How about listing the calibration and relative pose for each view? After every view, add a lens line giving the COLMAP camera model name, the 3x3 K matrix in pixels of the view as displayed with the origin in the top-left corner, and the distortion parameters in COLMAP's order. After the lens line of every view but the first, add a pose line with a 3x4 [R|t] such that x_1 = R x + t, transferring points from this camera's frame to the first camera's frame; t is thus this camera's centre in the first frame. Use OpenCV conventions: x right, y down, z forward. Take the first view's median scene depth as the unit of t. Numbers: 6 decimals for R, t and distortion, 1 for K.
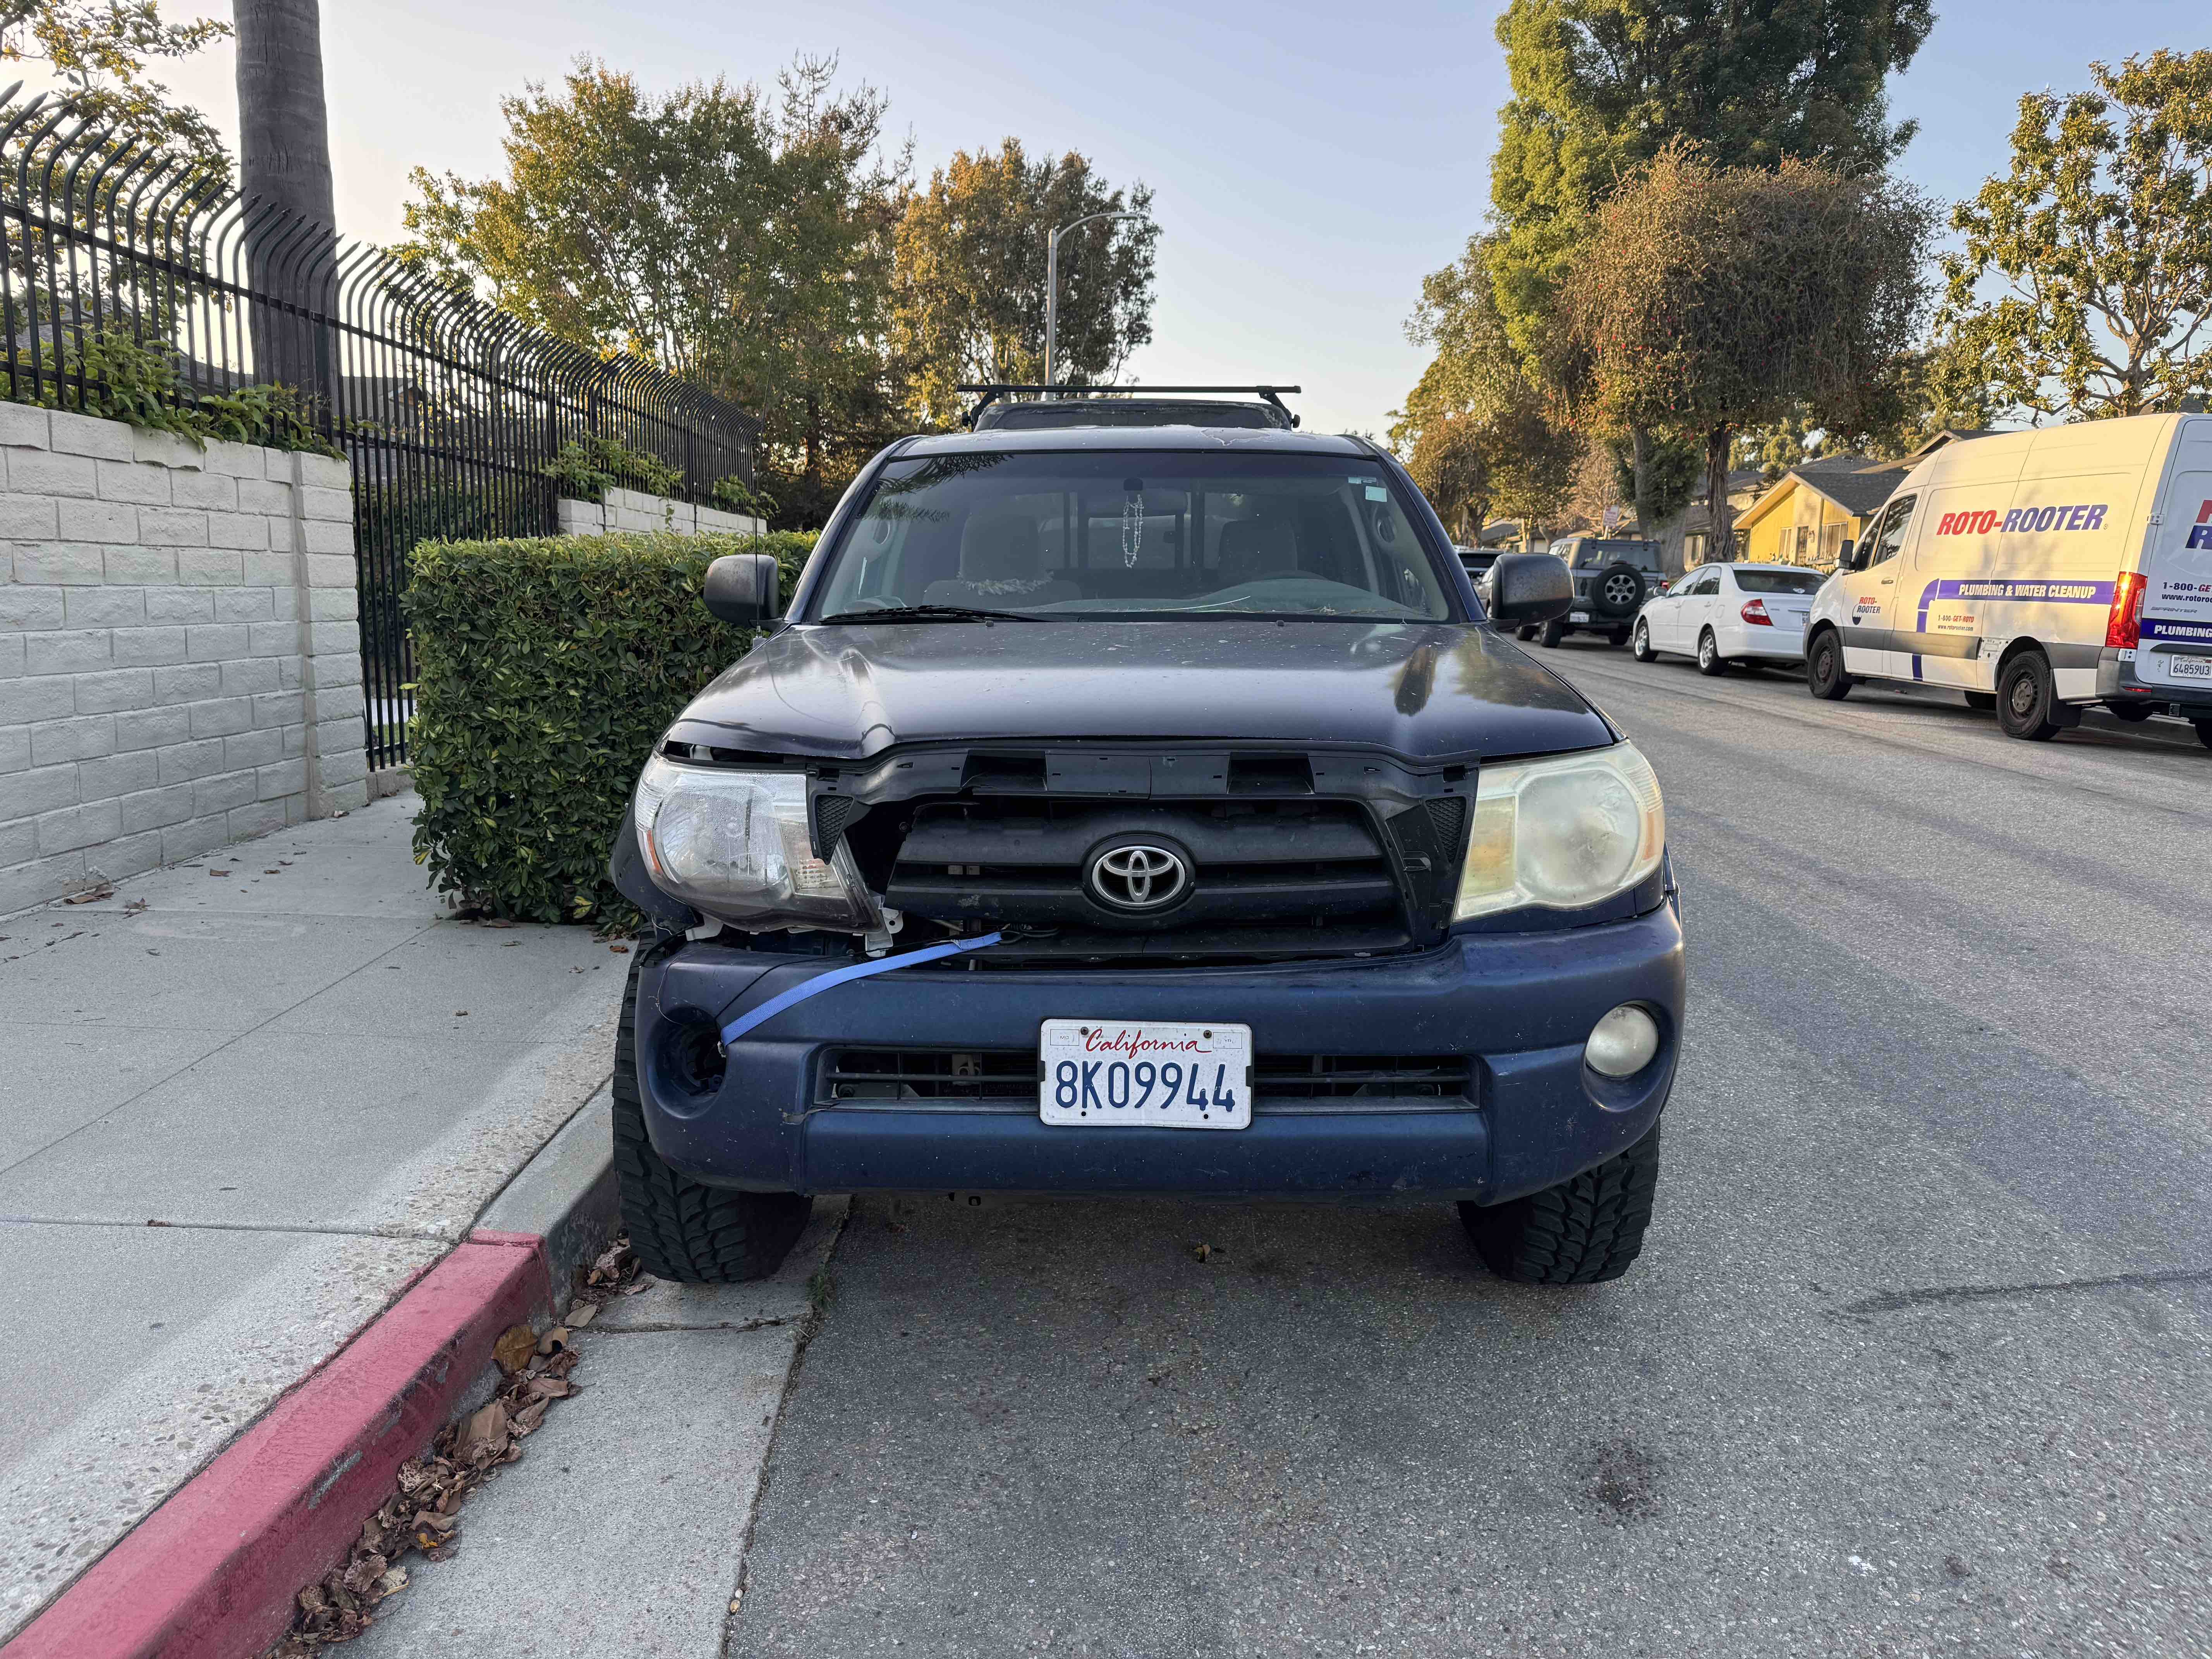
lens RADIAL K [[1566.3, 0, 1106.0], [0, 1566.3, 829.5], [0, 0, 1]] dist [0.020595, -0.030679]
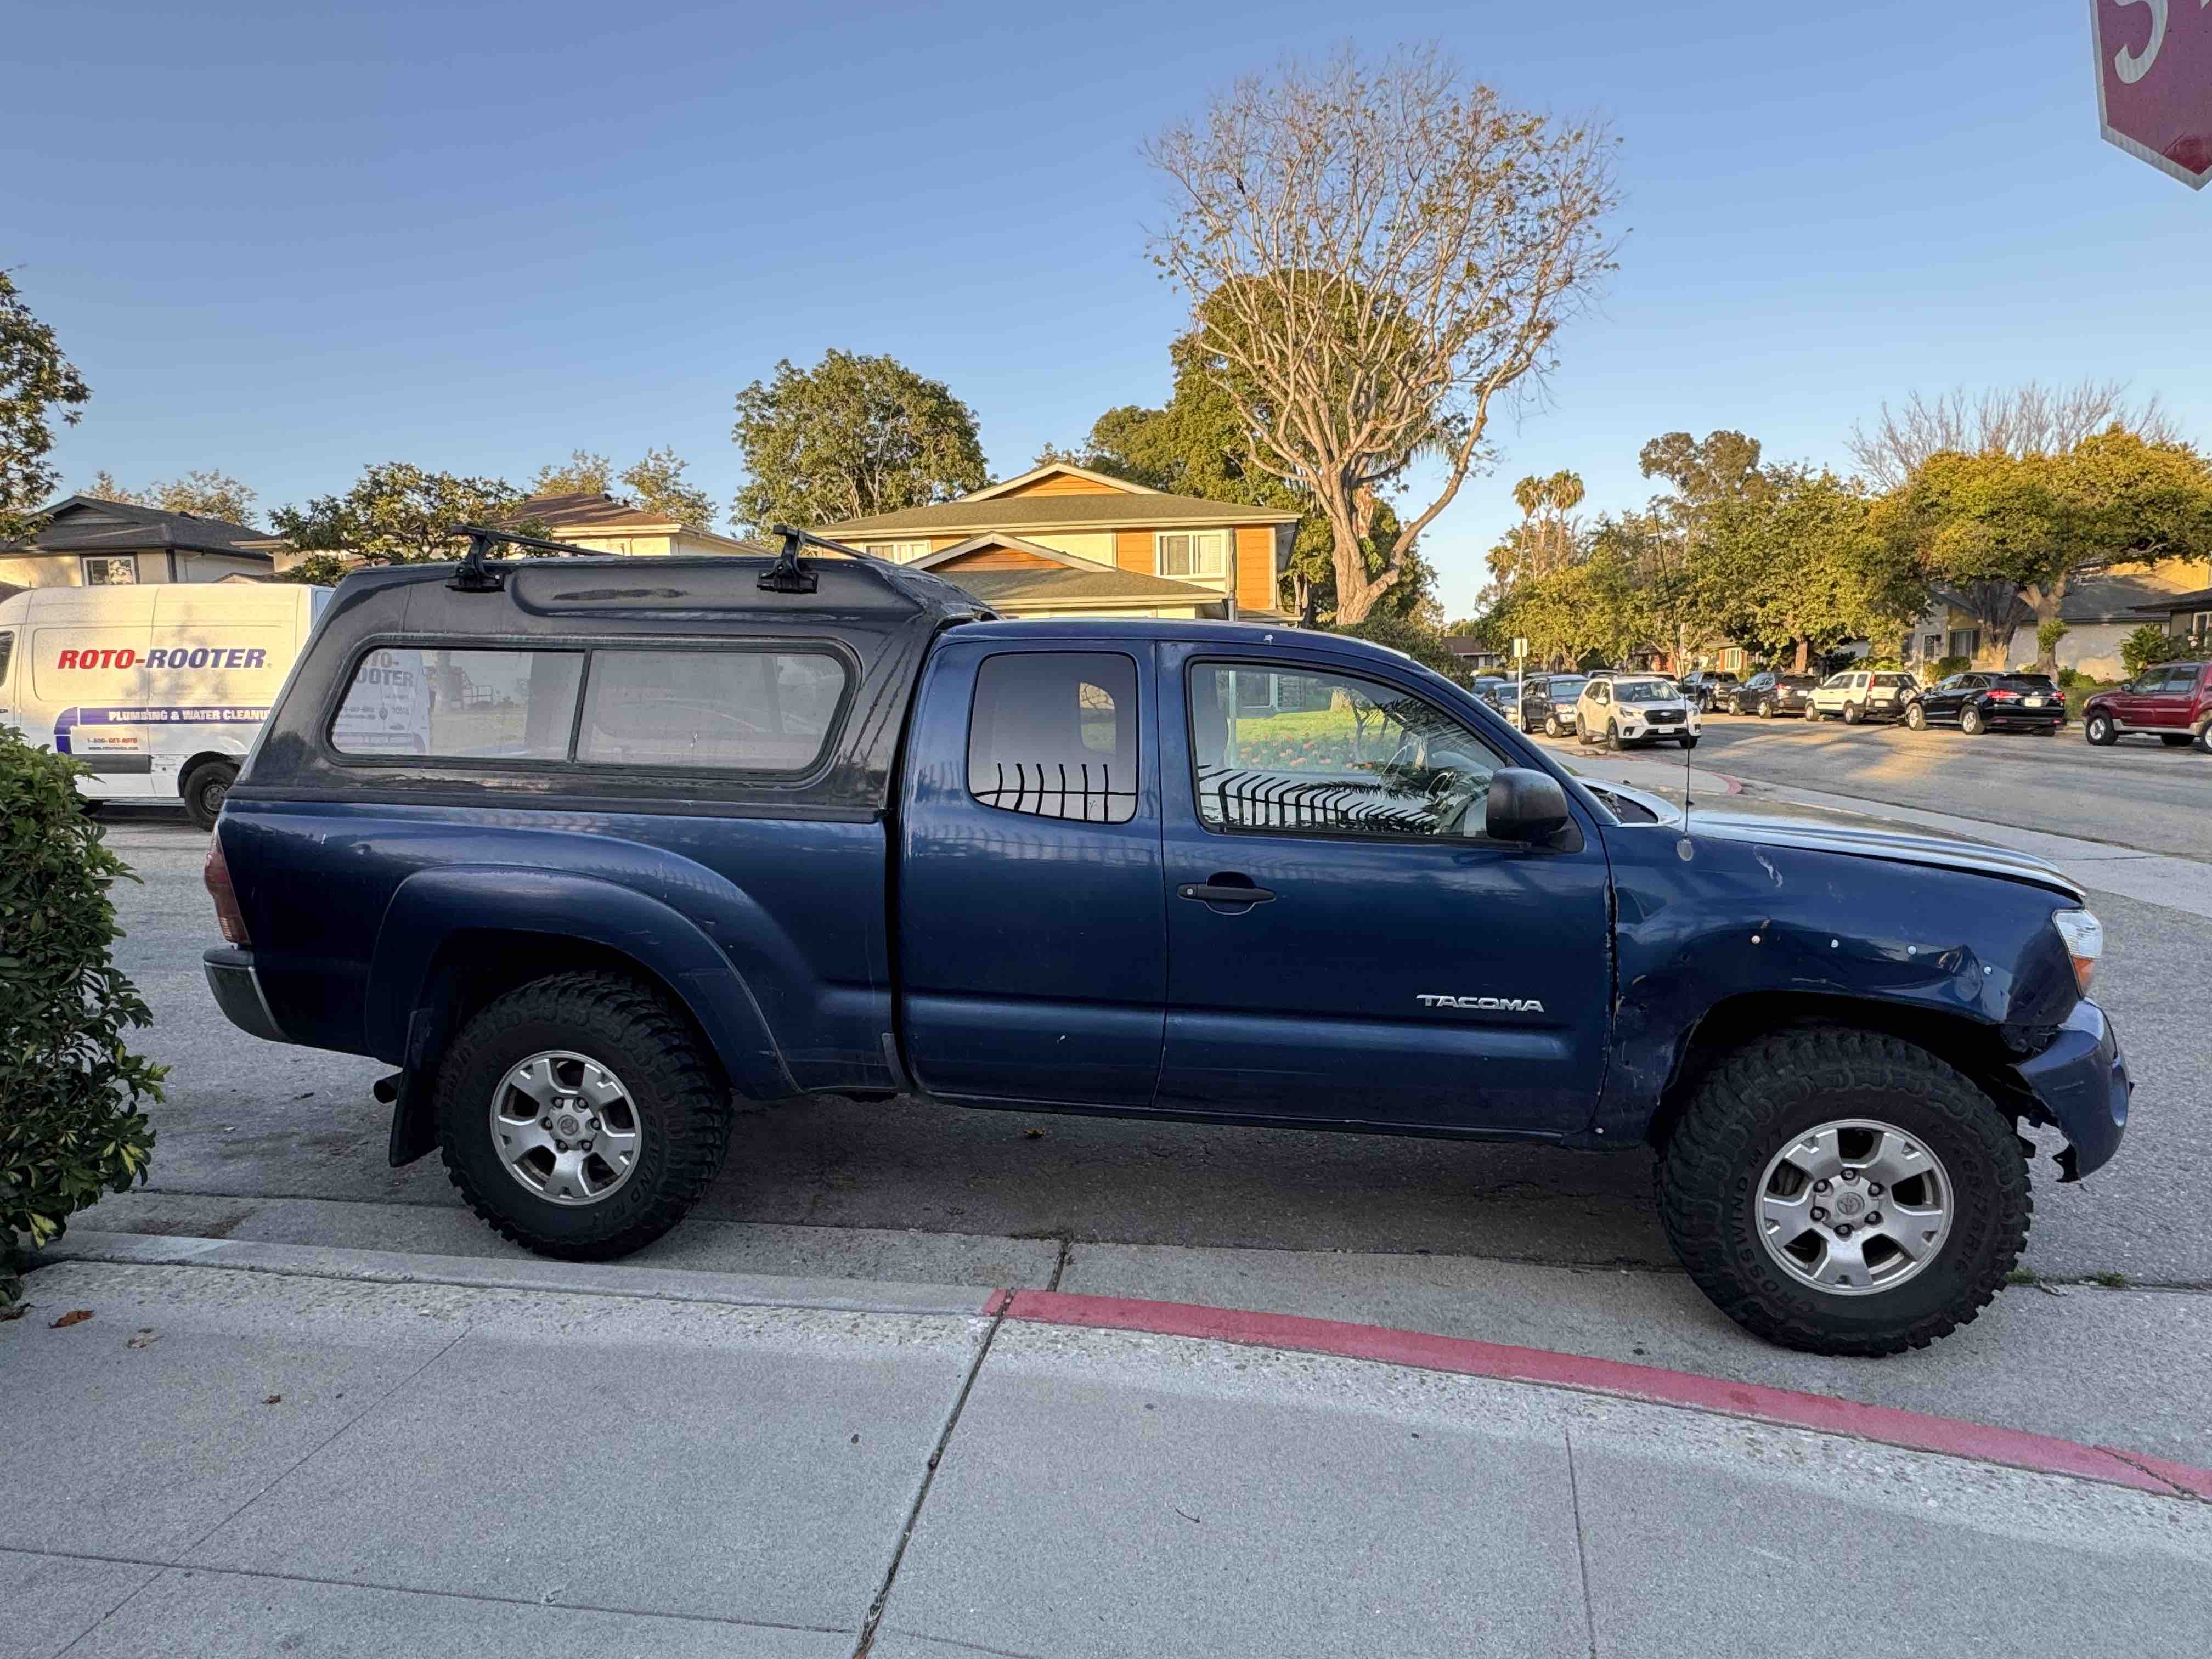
lens RADIAL K [[1223.0, 0, 1106.0], [0, 1223.0, 829.5], [0, 0, 1]] dist [0.005352, 0.002262]
pose [[0.124833, -0.131375, 0.983442, -0.131466], [0.169585, 0.979434, 0.109314, -0.020713], [-0.977577, 0.153131, 0.144545, 0.073063]]
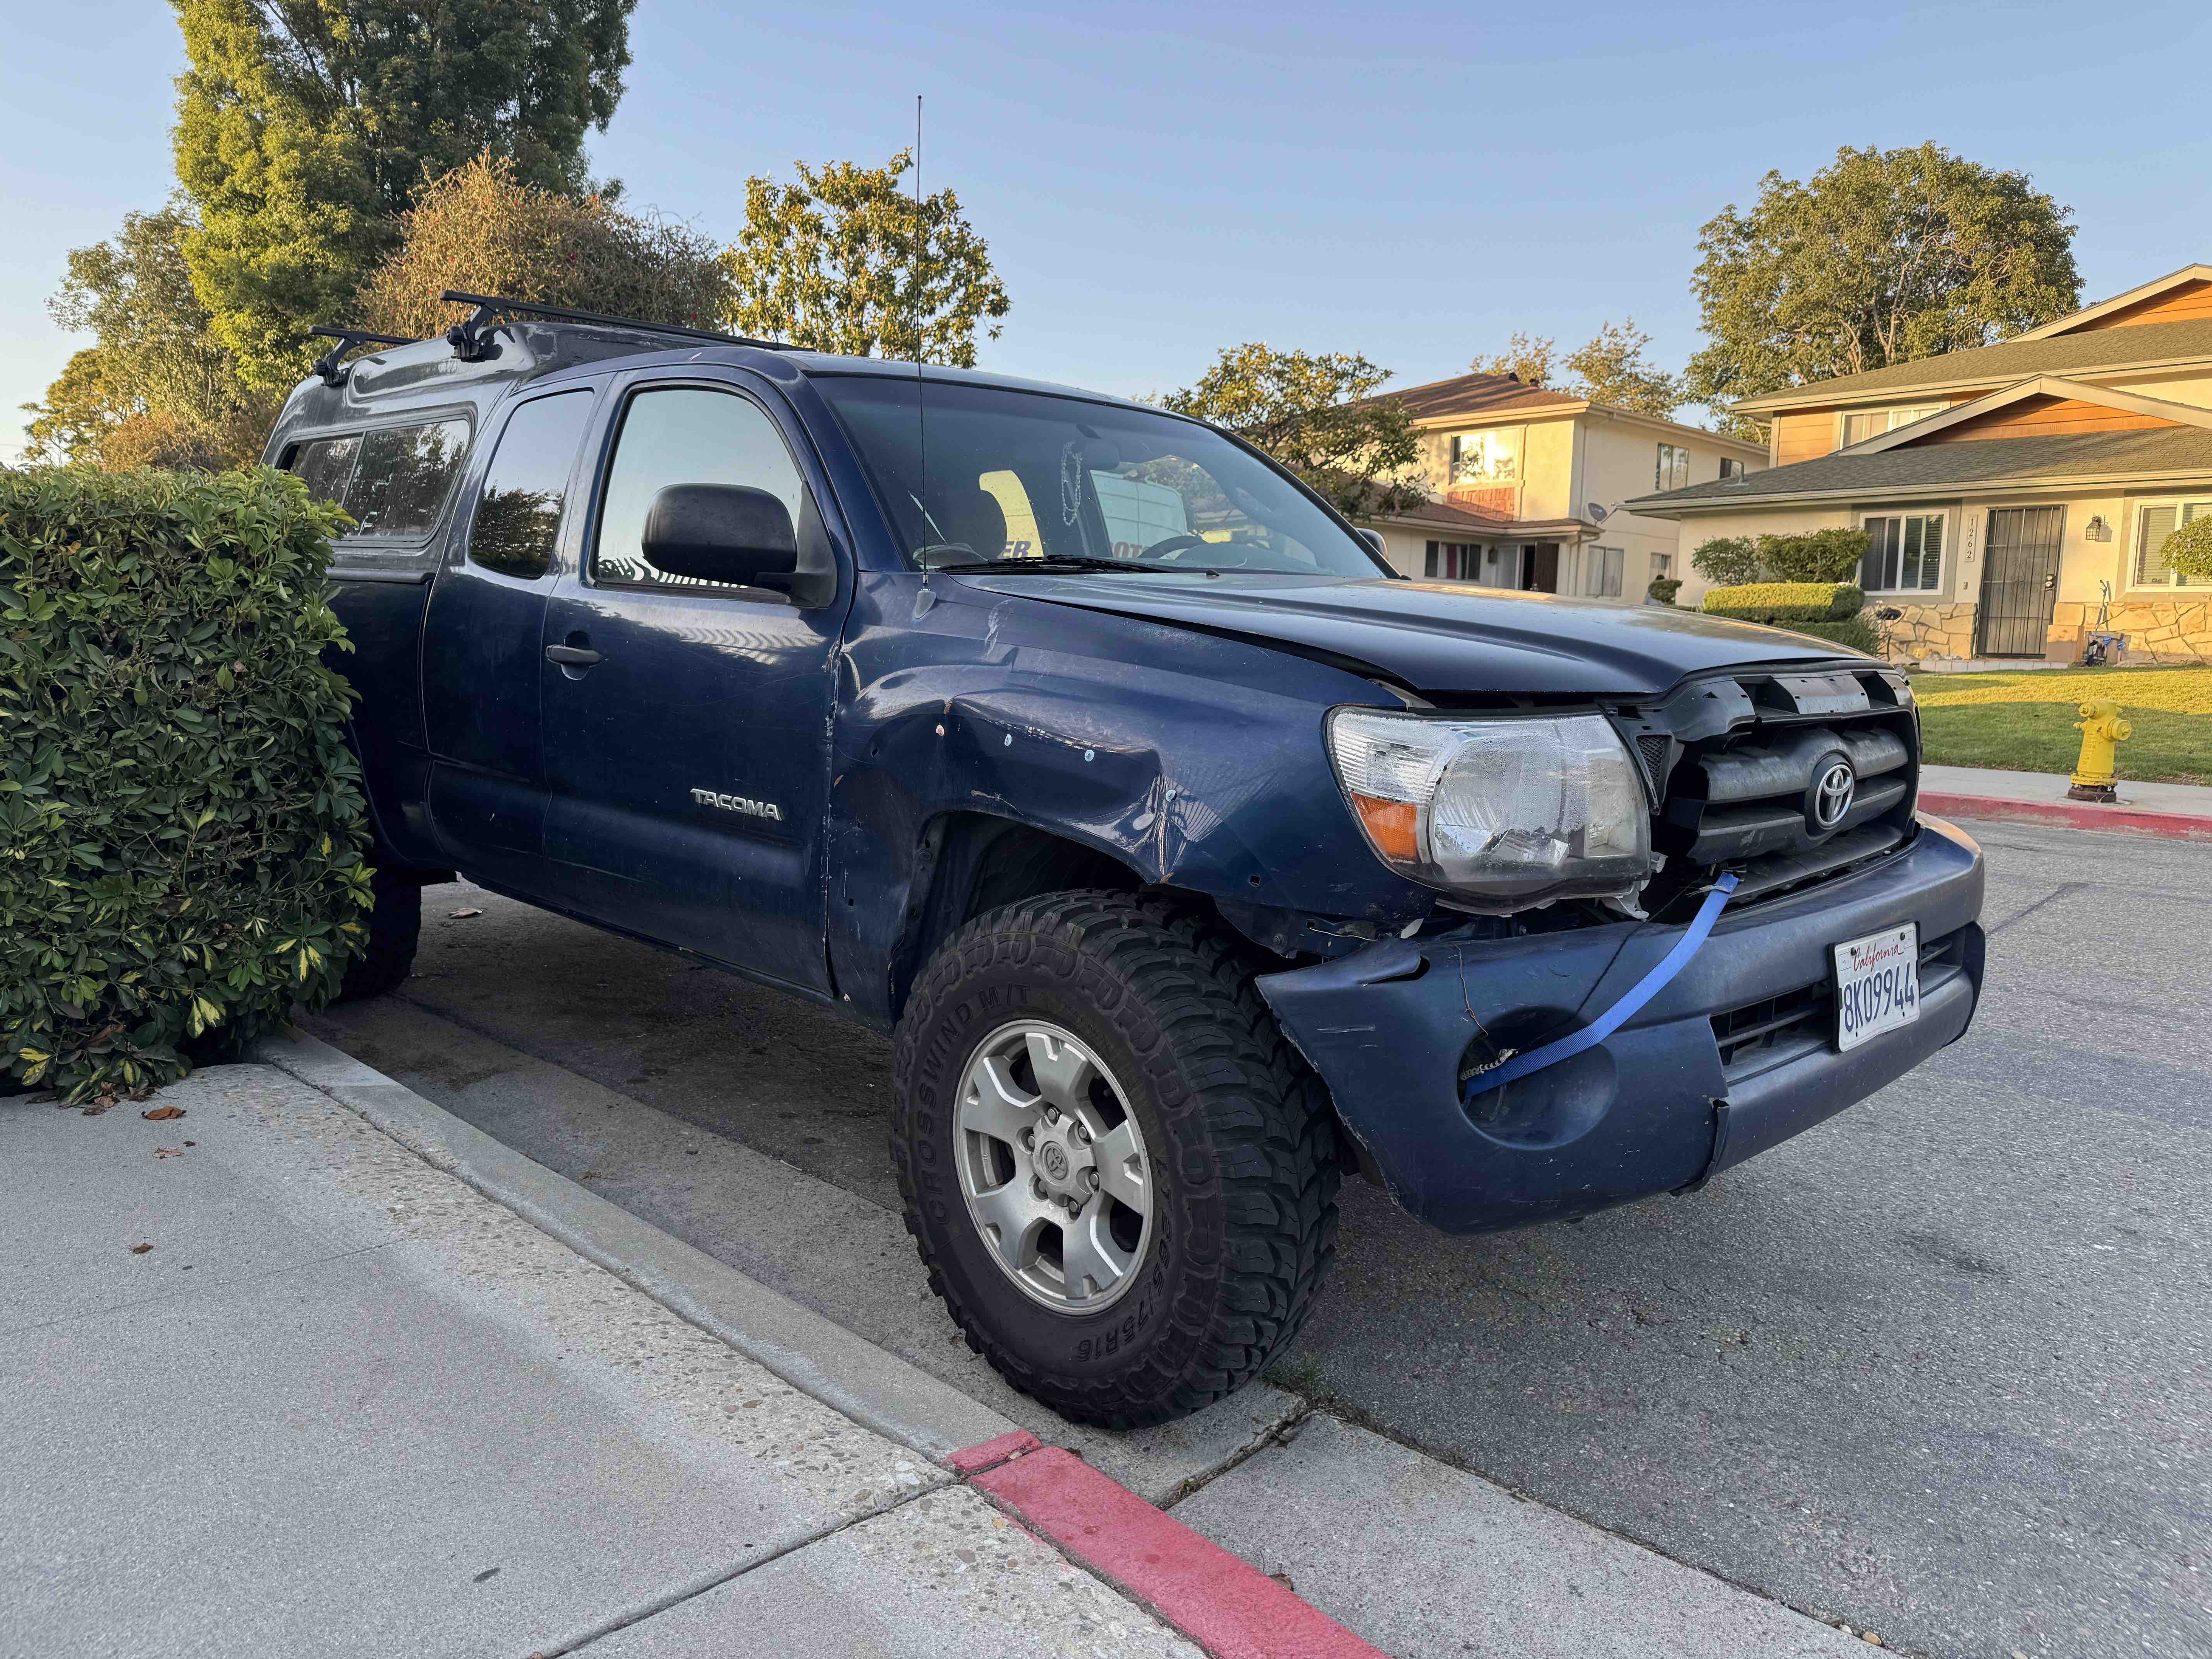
lens RADIAL K [[1566.3, 0, 1106.0], [0, 1566.3, 829.5], [0, 0, 1]] dist [0.020595, -0.030679]
pose [[0.700430, -0.094599, 0.707424, -0.082257], [0.108587, 0.993763, 0.025375, -0.002004], [-0.705412, 0.059043, 0.706334, 0.047979]]
